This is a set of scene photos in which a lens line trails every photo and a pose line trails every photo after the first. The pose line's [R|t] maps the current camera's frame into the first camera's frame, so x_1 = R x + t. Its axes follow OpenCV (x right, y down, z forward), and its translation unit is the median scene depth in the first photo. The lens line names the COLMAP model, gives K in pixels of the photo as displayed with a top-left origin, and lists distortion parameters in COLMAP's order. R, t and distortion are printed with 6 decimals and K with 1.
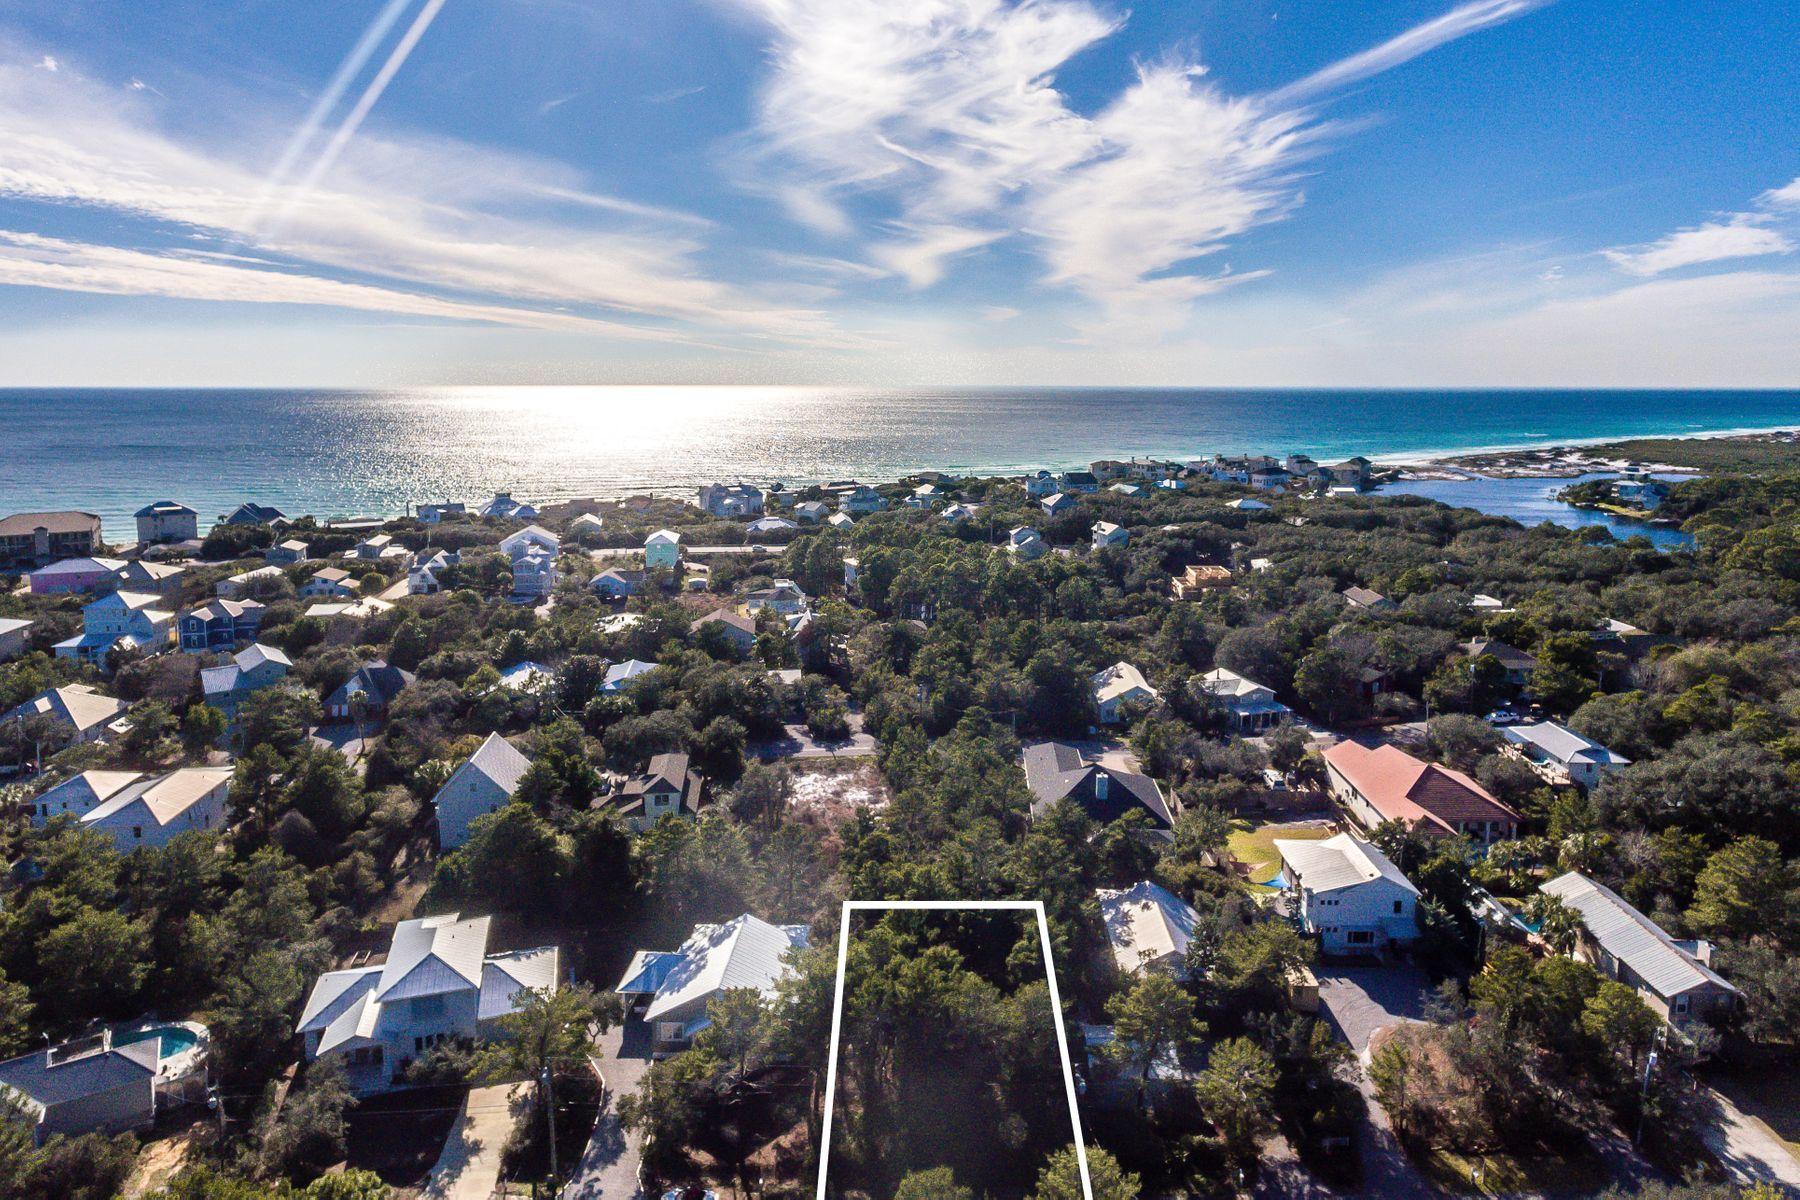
lens RADIAL K [[1111.9, 0, 901.1], [0, 1111.9, 505.0], [0, 0, 1]] dist [-0.003052, 0.000832]
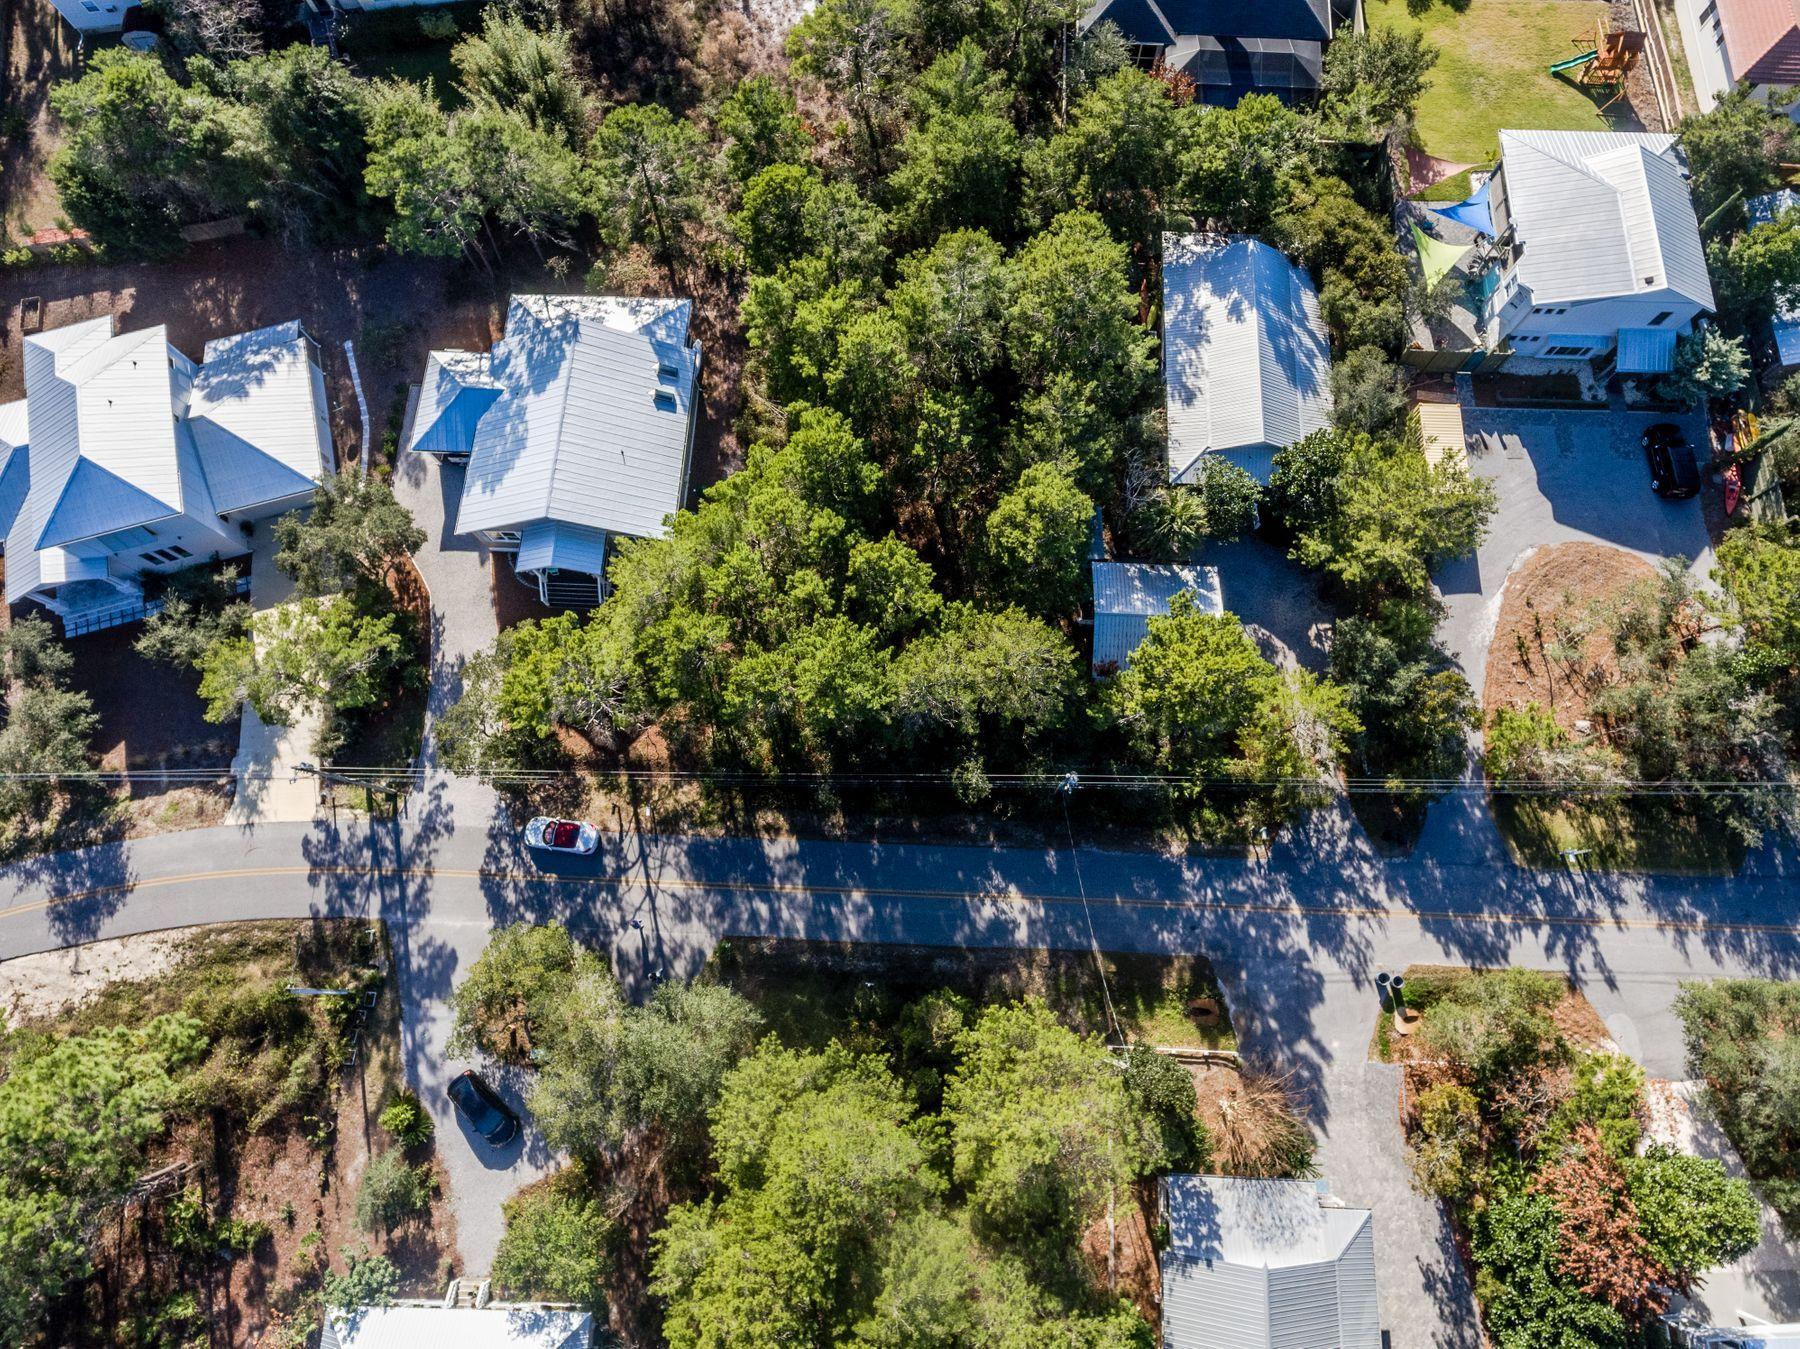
lens RADIAL K [[1070.0, 0, 906.4], [0, 1070.0, 665.5], [0, 0, 1]] dist [0.000508, -0.002443]
pose [[0.999919, 0.003180, -0.012345, 0.033173], [0.010018, 0.402794, 0.915236, -0.062184], [0.007883, -0.915285, 0.402730, 0.397299]]
